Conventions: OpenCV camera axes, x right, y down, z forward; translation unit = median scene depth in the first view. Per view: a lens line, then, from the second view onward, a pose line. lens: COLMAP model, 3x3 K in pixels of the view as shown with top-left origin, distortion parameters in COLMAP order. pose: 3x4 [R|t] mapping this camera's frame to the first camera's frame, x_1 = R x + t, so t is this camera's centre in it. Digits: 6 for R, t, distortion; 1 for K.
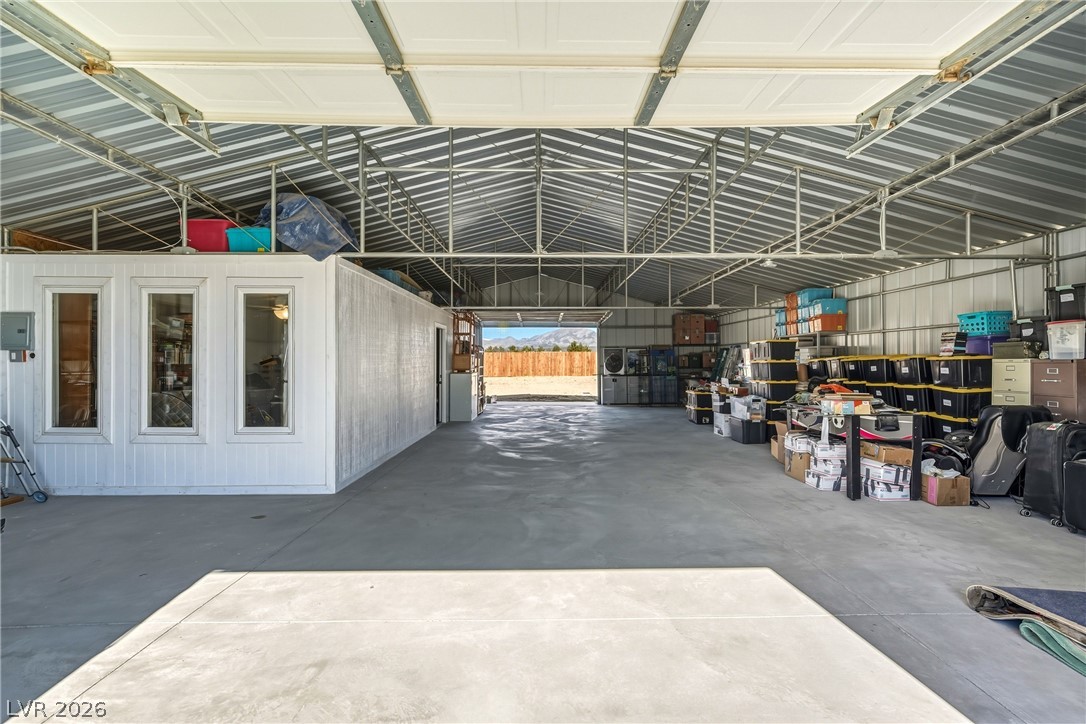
lens RADIAL K [[462.0, 0, 542.6], [0, 462.0, 362.3], [0, 0, 1]] dist [0.002372, 0.000964]
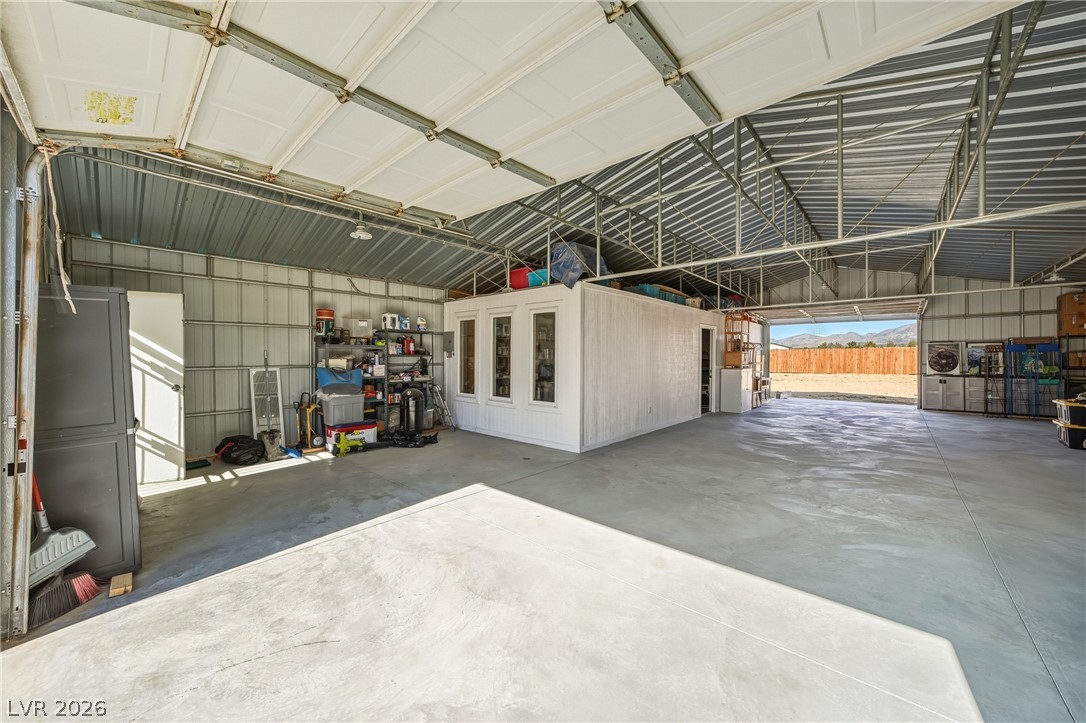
lens RADIAL K [[384.9, 0, 550.6], [0, 384.9, 357.7], [0, 0, 1]] dist [-0.006746, 0.000214]
pose [[0.751898, 0.003820, -0.659269, 0.240838], [-0.004610, 0.999989, 0.000535, -0.002916], [0.659264, 0.002637, 0.751907, 0.069691]]
